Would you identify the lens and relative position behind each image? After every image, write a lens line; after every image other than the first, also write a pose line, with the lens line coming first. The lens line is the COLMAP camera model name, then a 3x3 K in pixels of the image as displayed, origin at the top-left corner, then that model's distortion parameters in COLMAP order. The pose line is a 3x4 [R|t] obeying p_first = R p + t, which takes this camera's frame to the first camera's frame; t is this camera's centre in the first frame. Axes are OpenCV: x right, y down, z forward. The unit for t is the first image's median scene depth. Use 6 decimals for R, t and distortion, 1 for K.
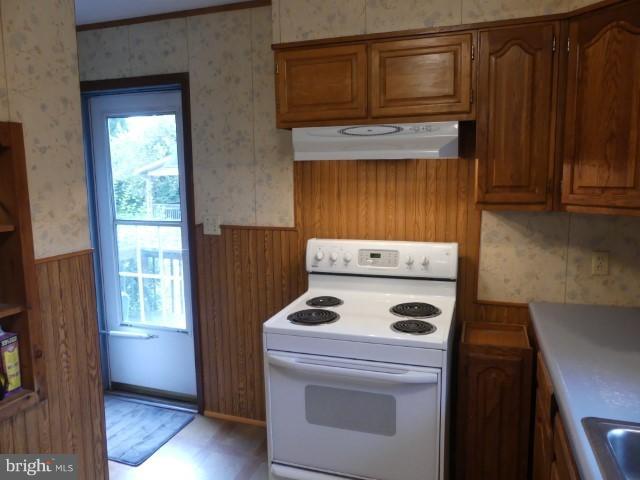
lens RADIAL K [[479.1, 0, 323.4], [0, 479.1, 242.0], [0, 0, 1]] dist [-0.023363, 0.011534]
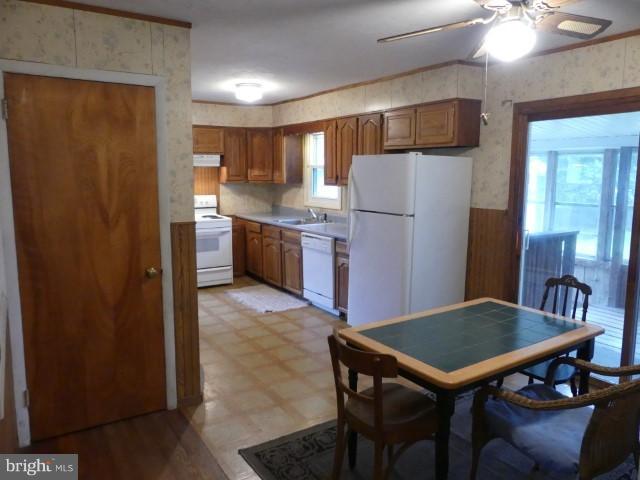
lens RADIAL K [[479.1, 0, 321.0], [0, 479.1, 242.4], [0, 0, 1]] dist [-0.023363, 0.011534]
pose [[0.619855, -0.099961, 0.778324, -1.621718], [0.099875, 0.993837, 0.048100, 0.213040], [-0.778335, 0.047921, 0.626018, -1.327510]]
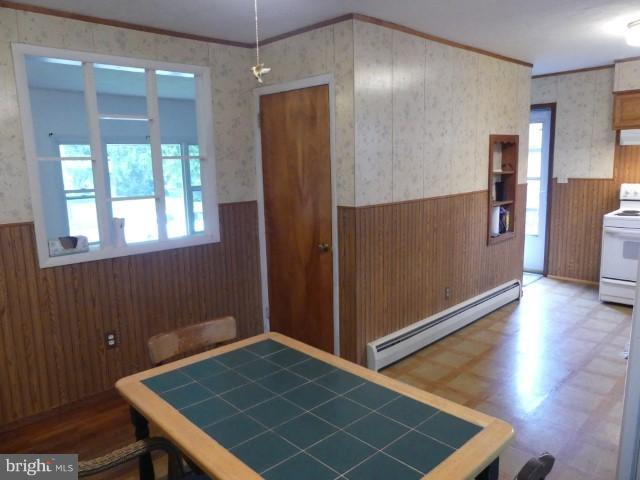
lens RADIAL K [[479.1, 0, 319.0], [0, 479.1, 243.9], [0, 0, 1]] dist [-0.023363, 0.011534]
pose [[0.888335, 0.063184, -0.454828, -0.258955], [-0.046205, 0.997761, 0.048362, 0.228475], [0.456865, -0.021946, 0.889265, -1.499585]]
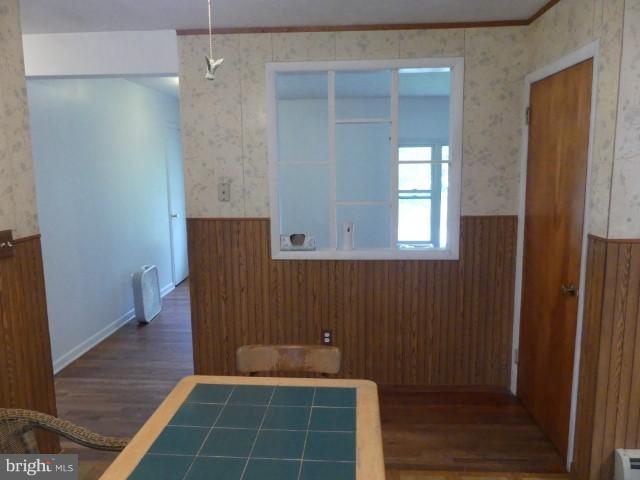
lens RADIAL K [[479.1, 0, 322.5], [0, 479.1, 242.1], [0, 0, 1]] dist [-0.023363, 0.011534]
pose [[0.261456, 0.147250, -0.953917, -0.081710], [-0.125072, 0.985131, 0.117788, 0.151130], [0.957078, 0.088512, 0.275985, -0.988147]]
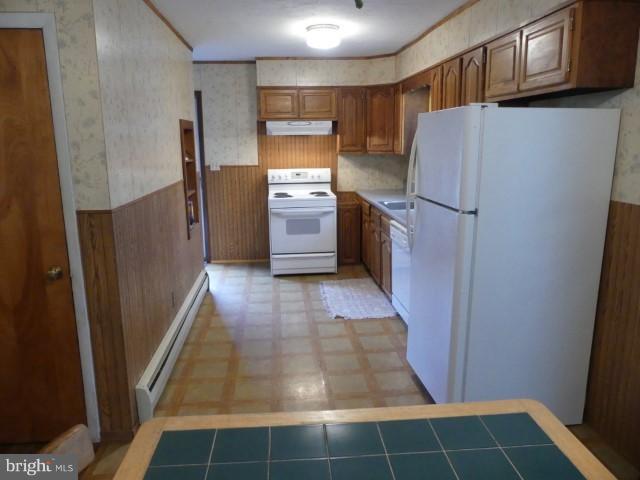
lens RADIAL K [[479.1, 0, 323.1], [0, 479.1, 241.2], [0, 0, 1]] dist [-0.023363, 0.011534]
pose [[0.911625, -0.081864, 0.402788, -0.802218], [0.058002, 0.995781, 0.071112, 0.203837], [-0.406910, -0.041465, 0.912526, -1.311819]]
